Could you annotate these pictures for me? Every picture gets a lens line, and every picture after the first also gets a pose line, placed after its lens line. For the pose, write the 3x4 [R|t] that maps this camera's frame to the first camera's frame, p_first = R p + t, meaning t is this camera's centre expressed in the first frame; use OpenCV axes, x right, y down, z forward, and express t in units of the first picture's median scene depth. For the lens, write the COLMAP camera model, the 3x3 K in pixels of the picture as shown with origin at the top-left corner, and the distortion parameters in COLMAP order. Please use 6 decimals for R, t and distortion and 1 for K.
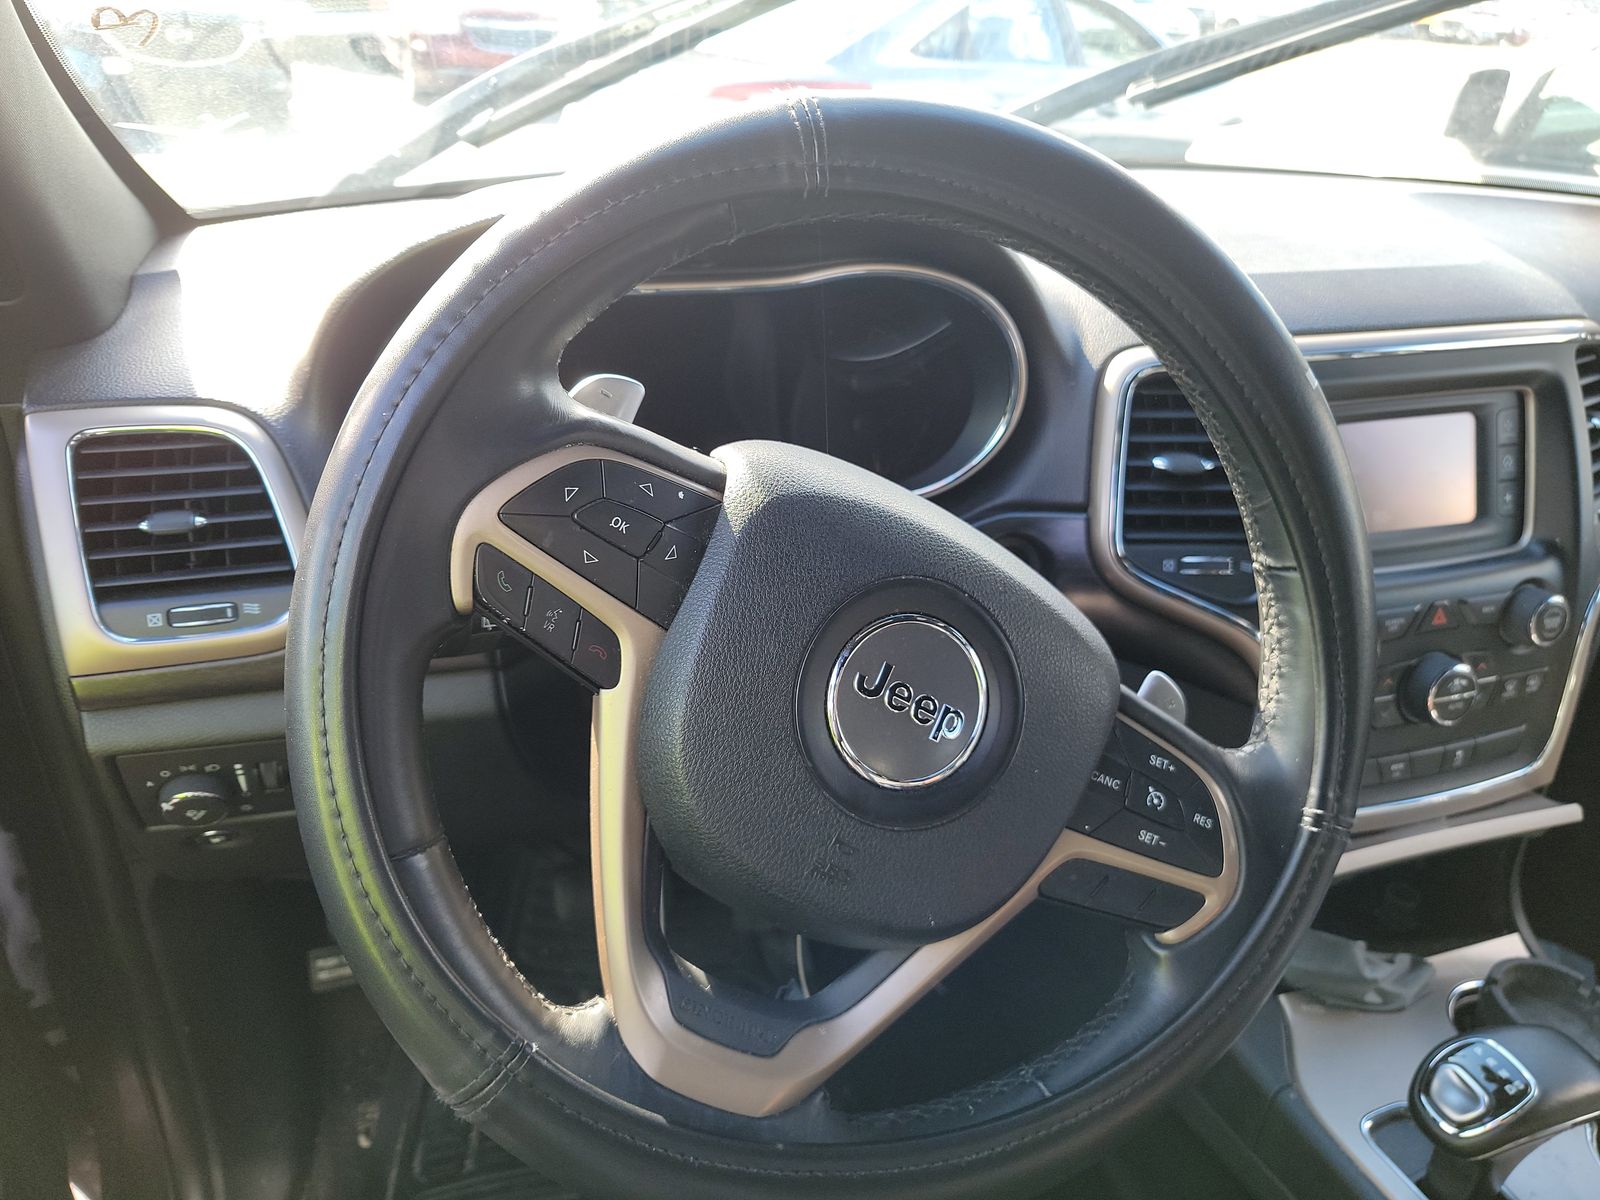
lens RADIAL K [[1130.4, 0, 800.0], [0, 1130.4, 600.0], [0, 0, 1]] dist [-0.003151, -0.002930]
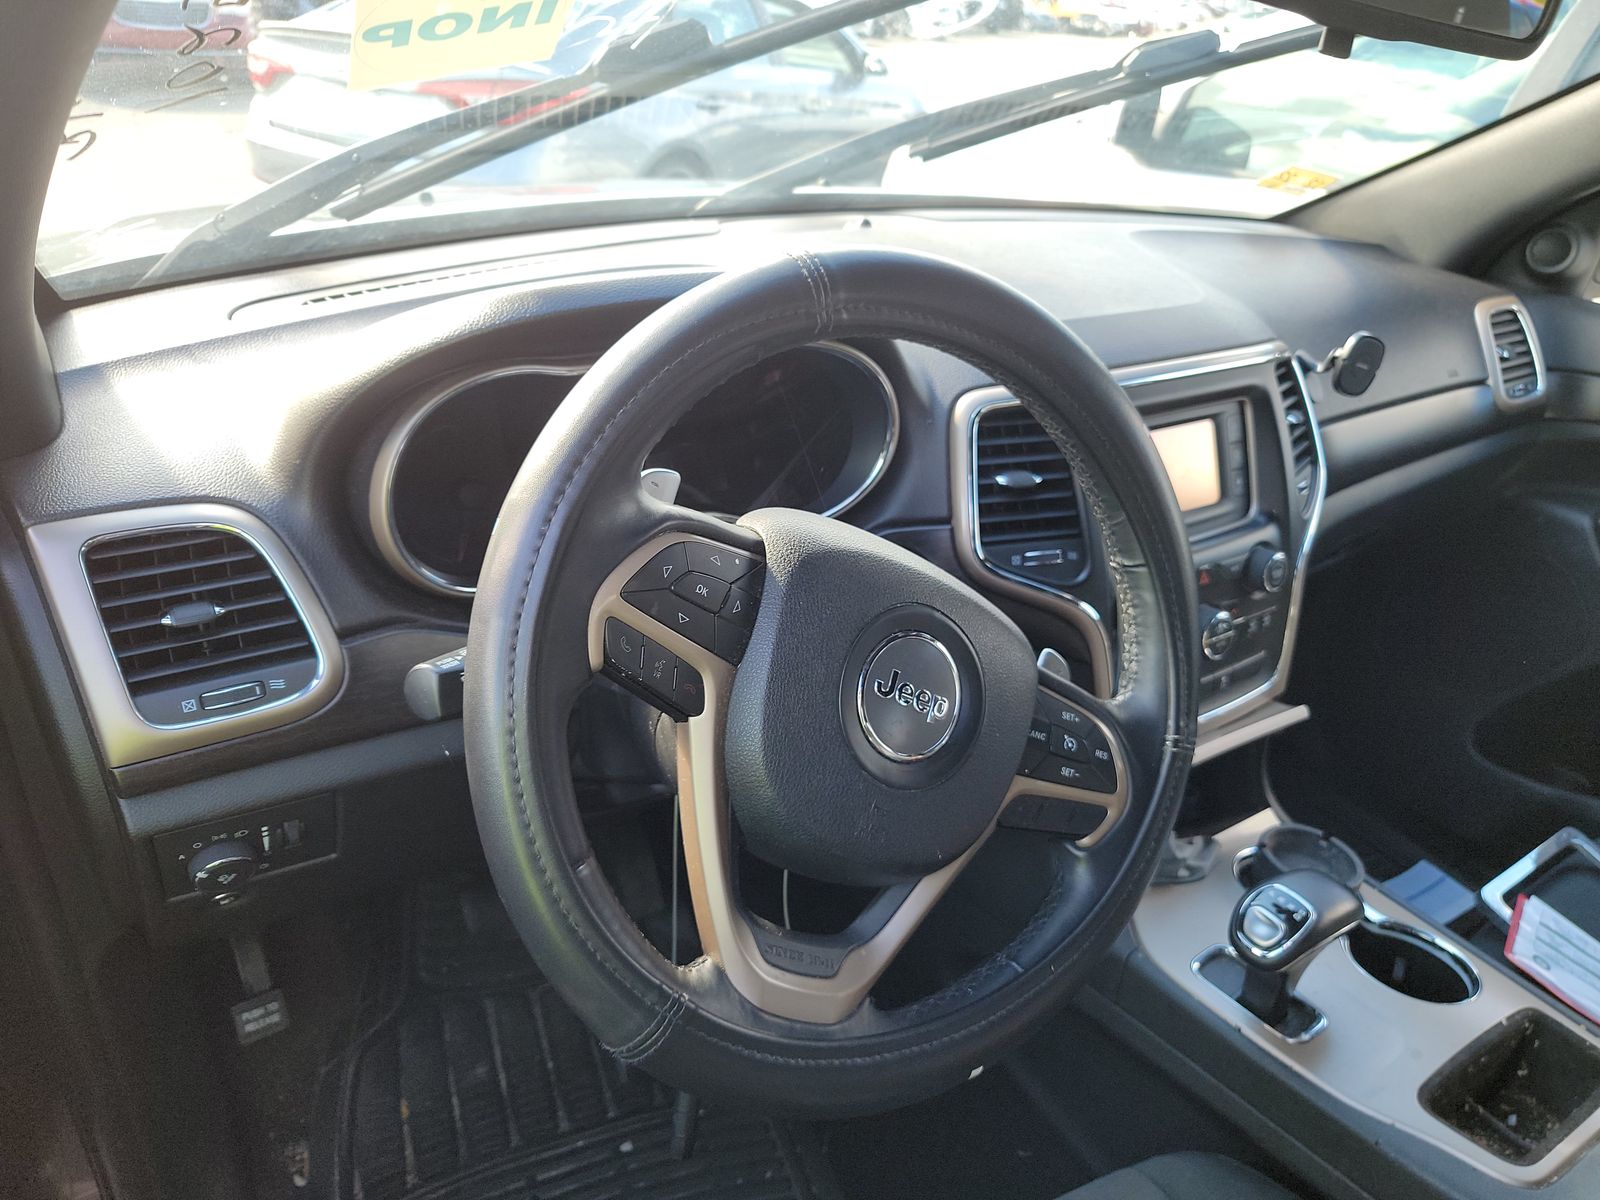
lens RADIAL K [[1148.1, 0, 801.4], [0, 1148.1, 592.8], [0, 0, 1]] dist [0.009202, 0.002286]
pose [[0.963091, -0.102659, 0.248829, -0.260682], [0.098652, 0.994712, 0.028557, -0.061858], [-0.250445, -0.002955, 0.968126, -0.212738]]
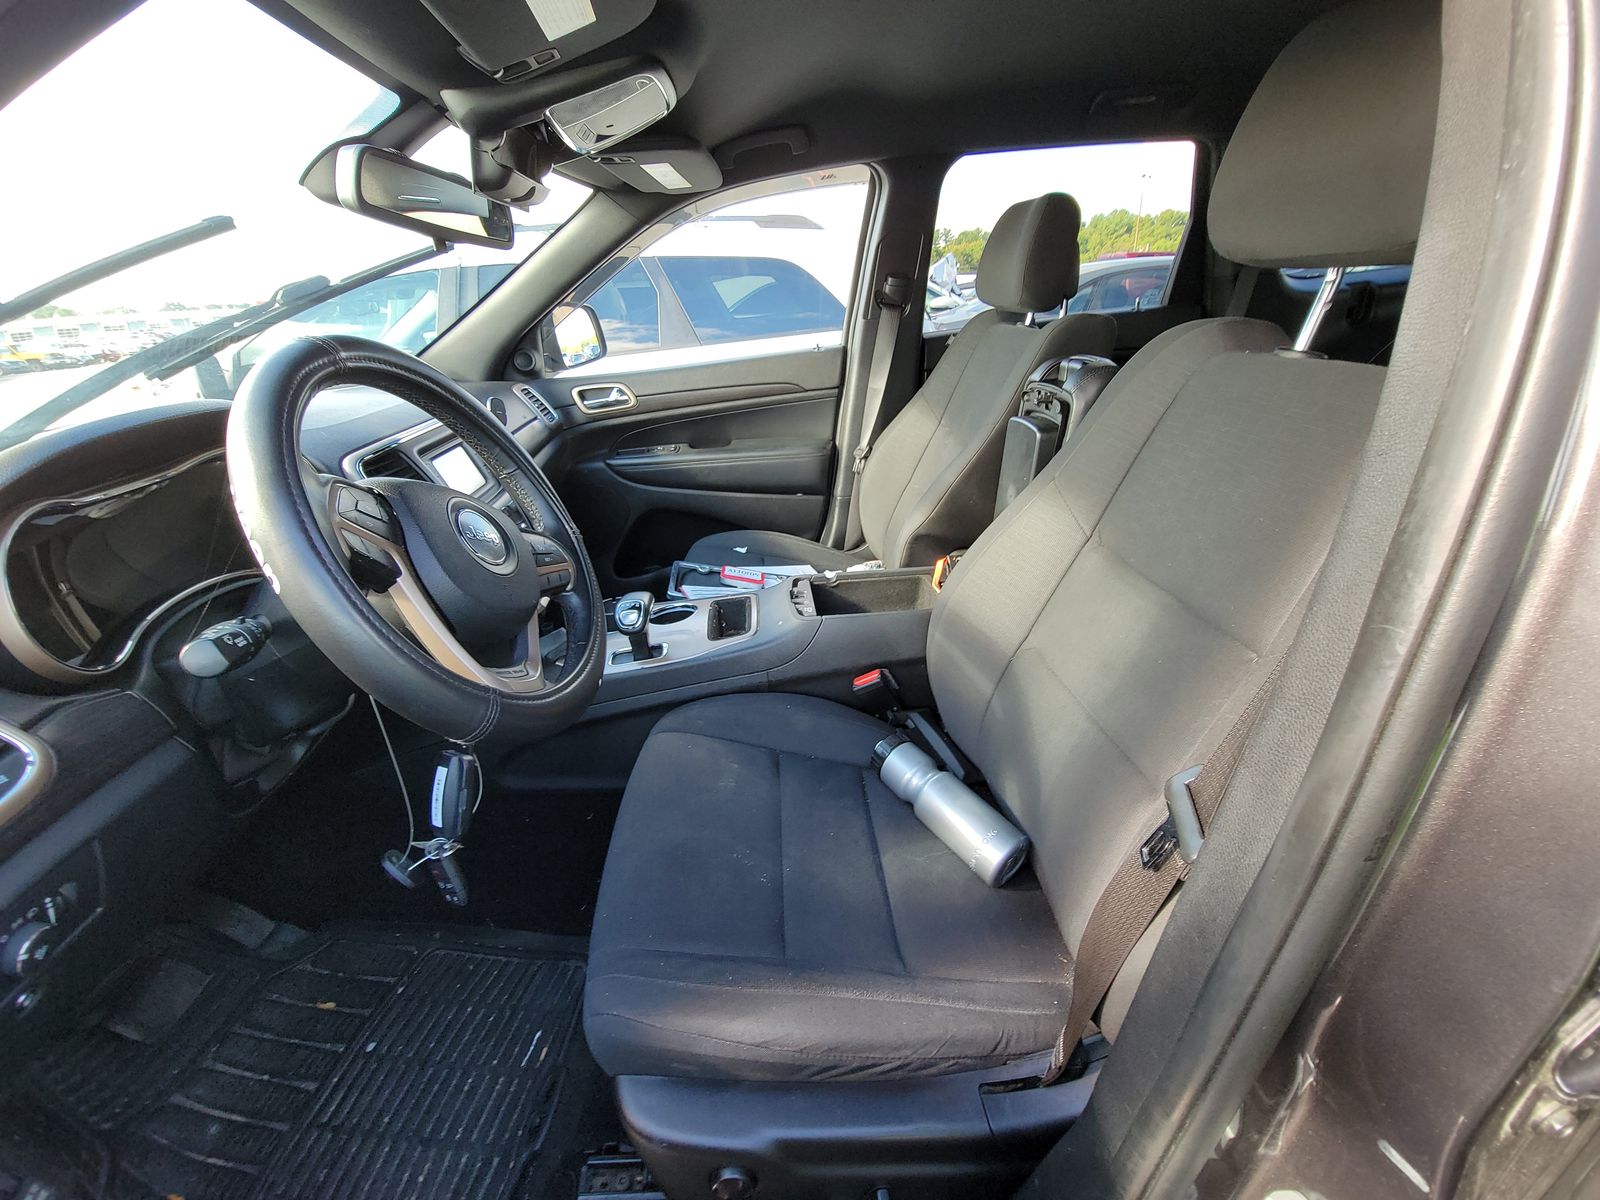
lens RADIAL K [[661.4, 0, 800.4], [0, 661.4, 576.8], [0, 0, 1]] dist [-0.000123, -0.010209]
pose [[0.230781, -0.428136, 0.873751, -0.817245], [0.514803, 0.815734, 0.263734, 0.096990], [-0.825662, 0.388944, 0.408661, -0.184382]]
